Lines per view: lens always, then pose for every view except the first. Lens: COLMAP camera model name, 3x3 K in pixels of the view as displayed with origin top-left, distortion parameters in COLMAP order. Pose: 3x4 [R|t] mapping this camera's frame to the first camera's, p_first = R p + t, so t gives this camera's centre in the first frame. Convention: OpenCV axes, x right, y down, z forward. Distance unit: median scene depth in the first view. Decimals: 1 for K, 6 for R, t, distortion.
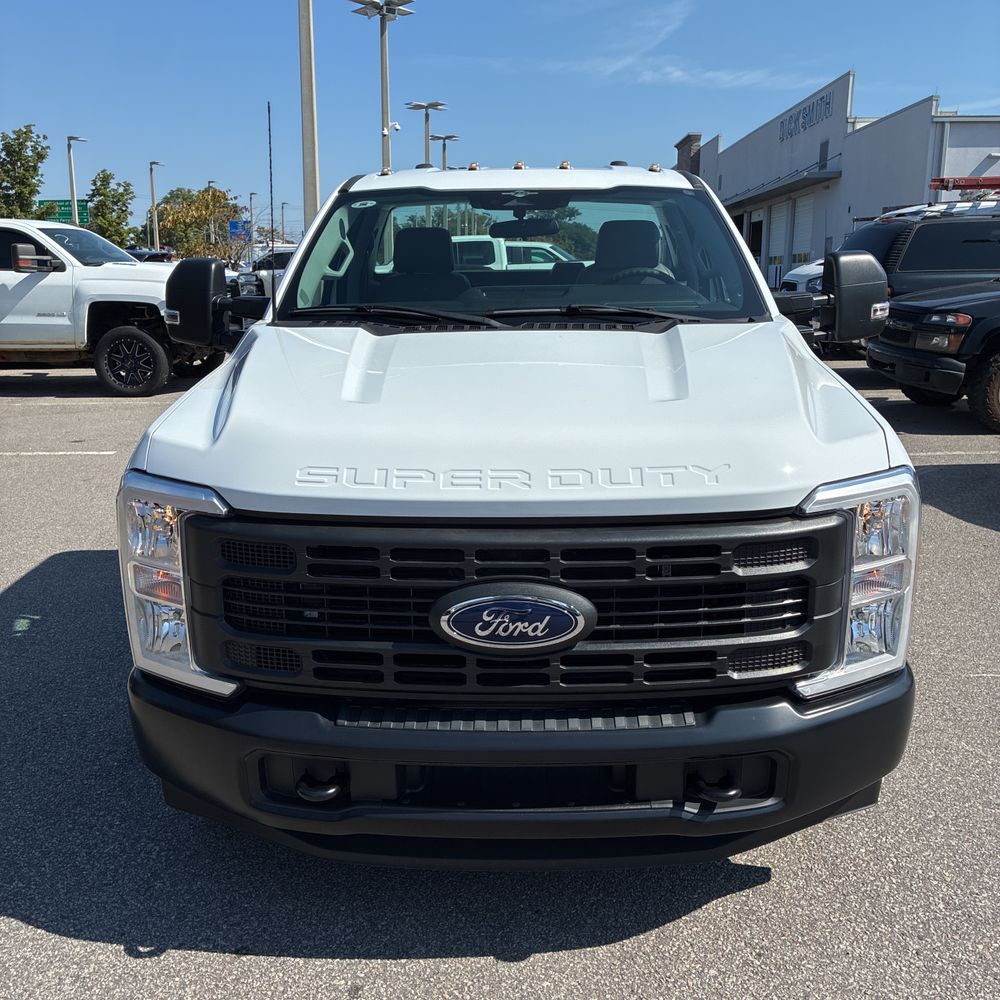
lens RADIAL K [[1007.6, 0, 517.6], [0, 1007.6, 497.4], [0, 0, 1]] dist [0.031195, 0.000000]
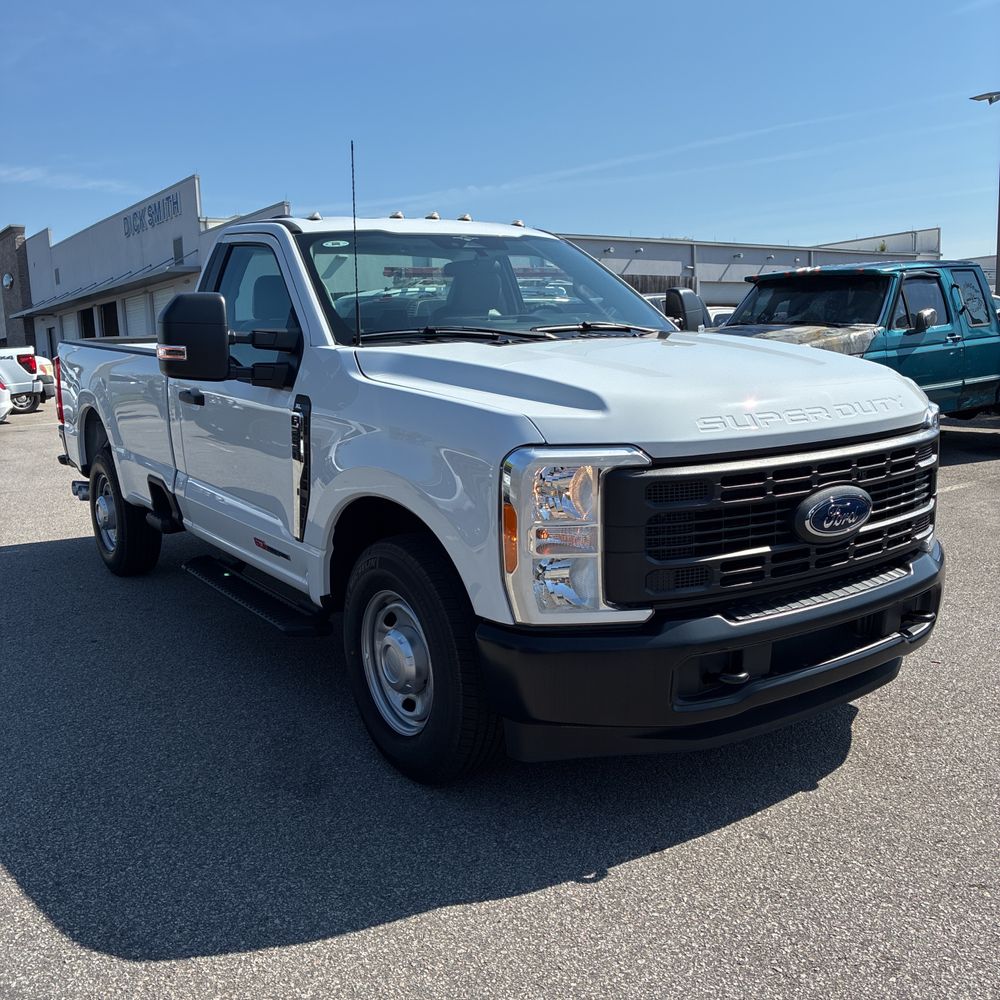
lens RADIAL K [[1007.6, 0, 491.2], [0, 1007.6, 495.4], [0, 0, 1]] dist [0.031195, 0.000000]
pose [[0.809551, -0.111899, 0.576287, -0.572196], [0.165510, 0.985348, -0.041175, 0.036505], [-0.563236, 0.128714, 0.816210, 0.063630]]
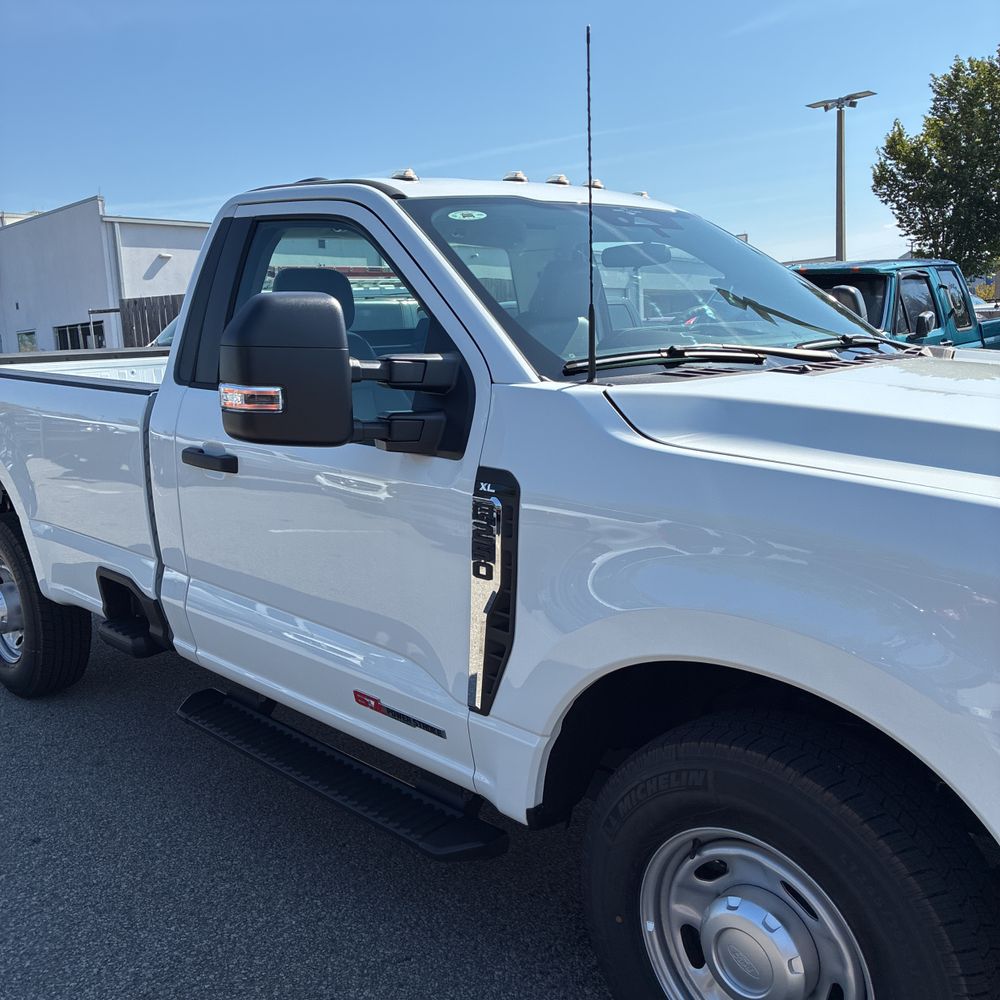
lens RADIAL K [[1007.6, 0, 482.1], [0, 1007.6, 491.1], [0, 0, 1]] dist [0.031195, 0.000000]
pose [[0.693685, -0.134660, 0.707579, -0.556198], [0.206271, 0.978364, -0.016028, -0.084558], [-0.690111, 0.157072, 0.706453, 0.474039]]
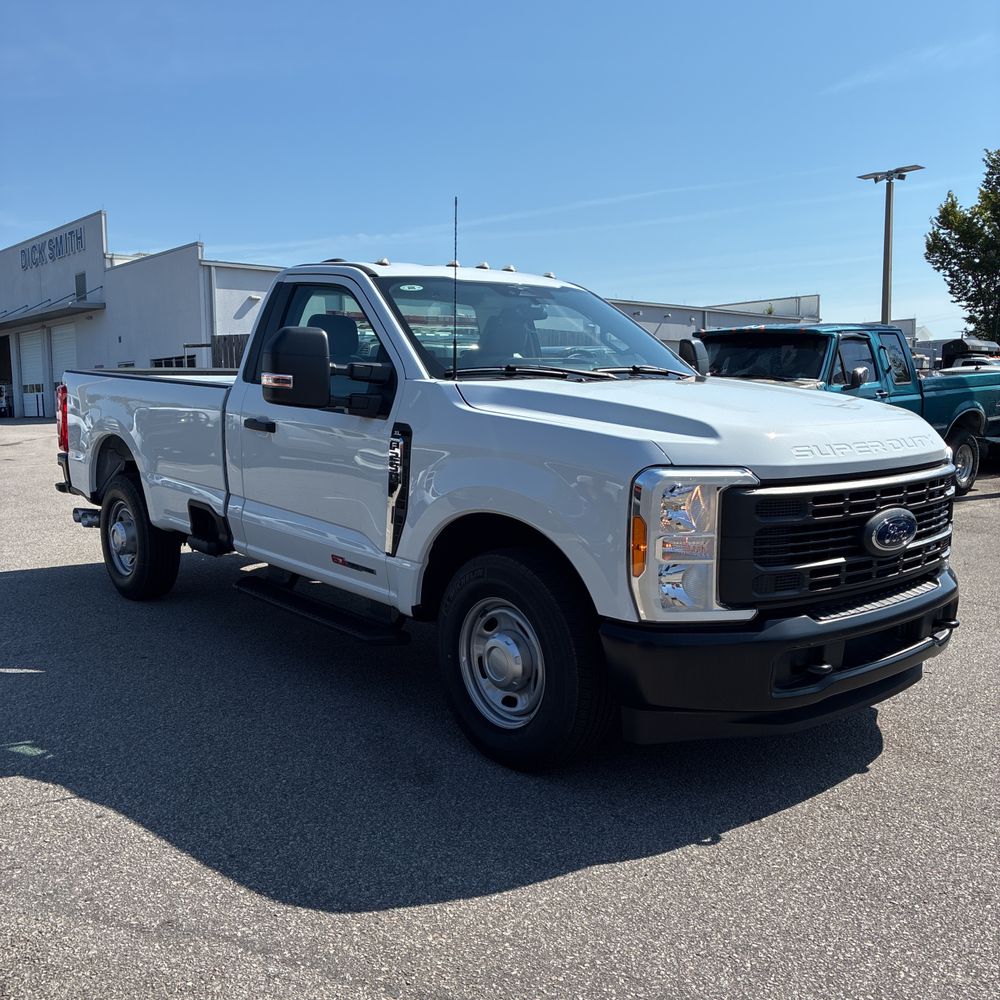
lens RADIAL K [[1007.6, 0, 489.6], [0, 1007.6, 503.8], [0, 0, 1]] dist [0.031195, 0.000000]
pose [[0.743803, -0.076310, 0.664028, -0.757852], [0.156940, 0.985627, -0.062527, 0.037303], [-0.649713, 0.150720, 0.745088, 0.096019]]
